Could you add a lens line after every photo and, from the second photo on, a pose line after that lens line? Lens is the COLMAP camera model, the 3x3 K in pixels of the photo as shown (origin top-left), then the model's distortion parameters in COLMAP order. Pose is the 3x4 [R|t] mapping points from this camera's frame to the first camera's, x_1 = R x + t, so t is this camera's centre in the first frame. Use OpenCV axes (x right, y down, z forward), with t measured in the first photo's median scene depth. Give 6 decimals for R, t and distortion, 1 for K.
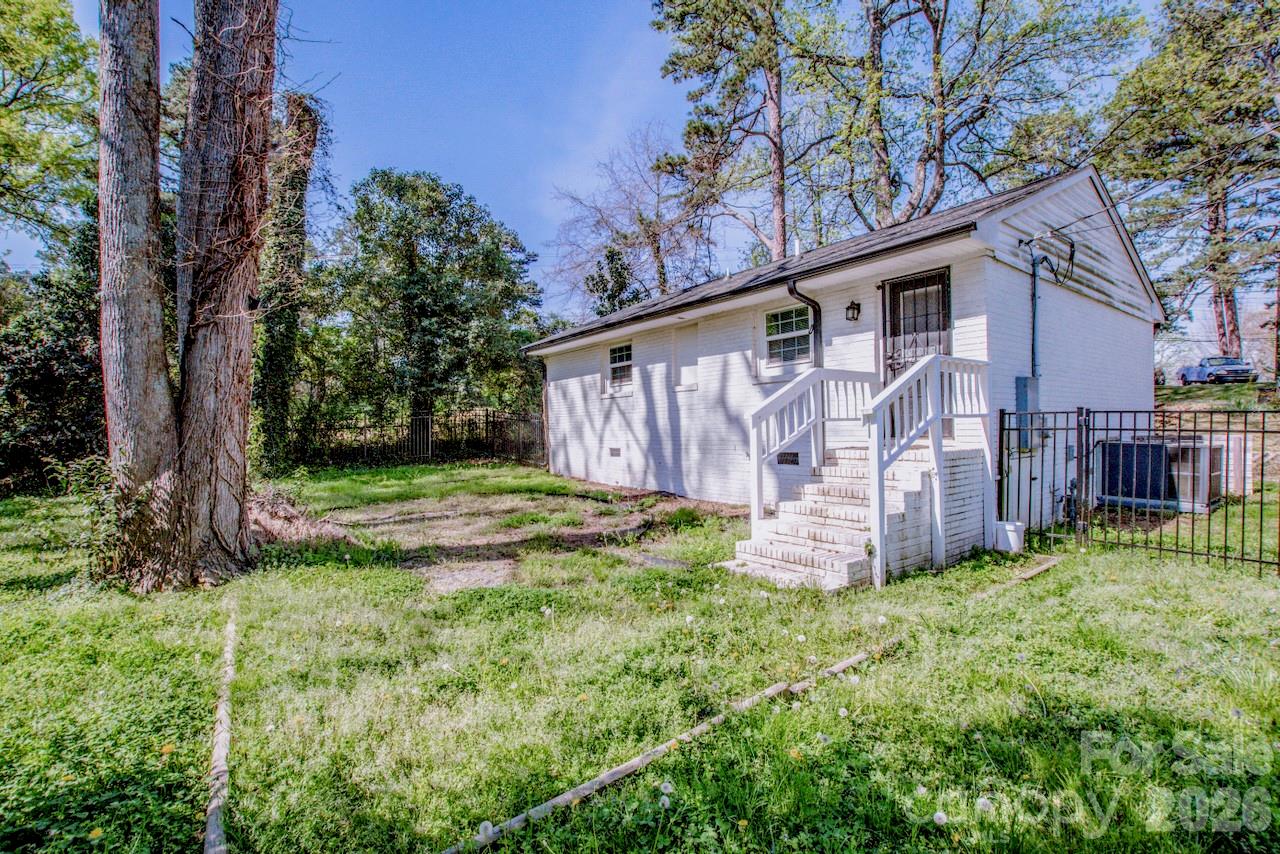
lens RADIAL K [[576.2, 0, 636.2], [0, 576.2, 431.8], [0, 0, 1]] dist [-0.028872, 0.000340]
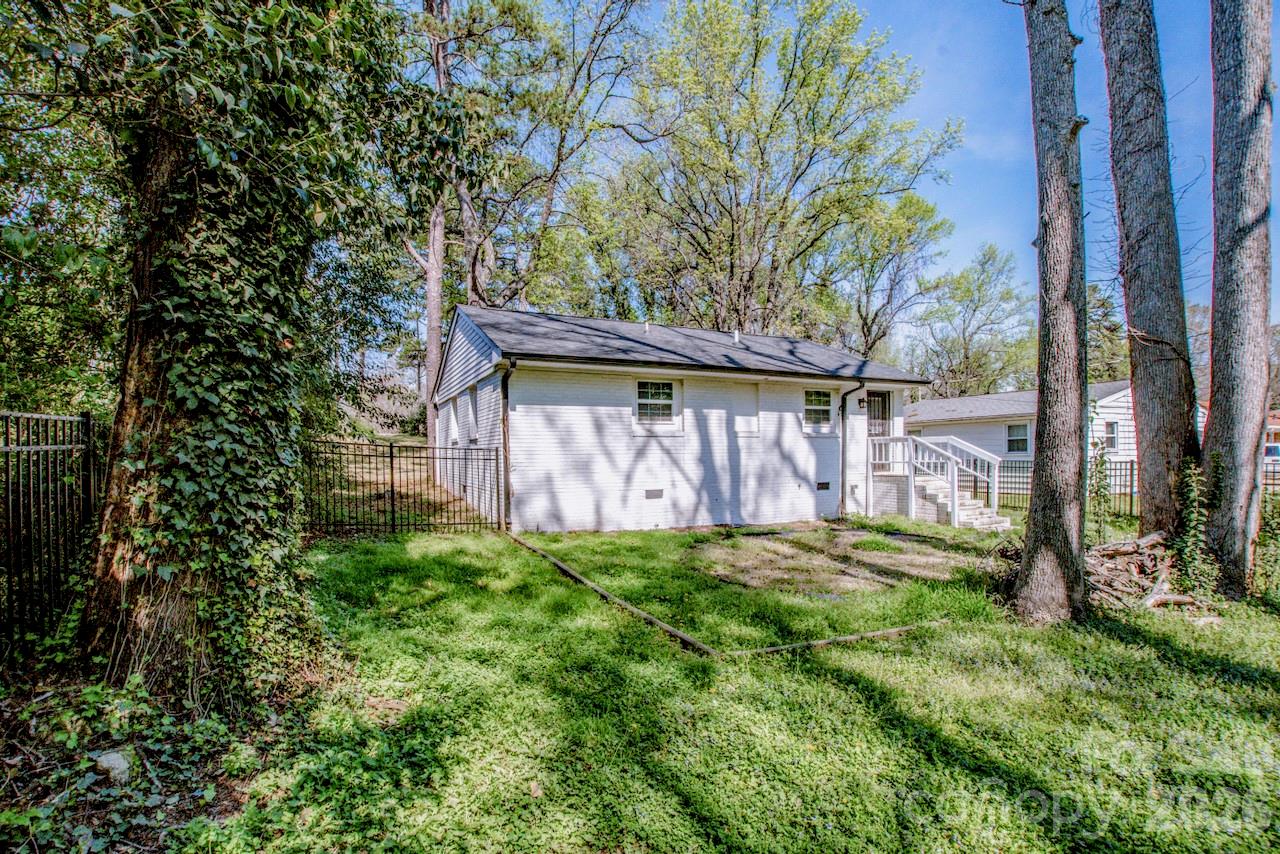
lens RADIAL K [[564.2, 0, 635.5], [0, 564.2, 432.8], [0, 0, 1]] dist [-0.028039, -0.000068]
pose [[0.212409, 0.064384, 0.975058, -1.017788], [0.000820, 0.997815, -0.066065, 0.001414], [-0.977181, 0.014832, 0.211892, 0.875778]]
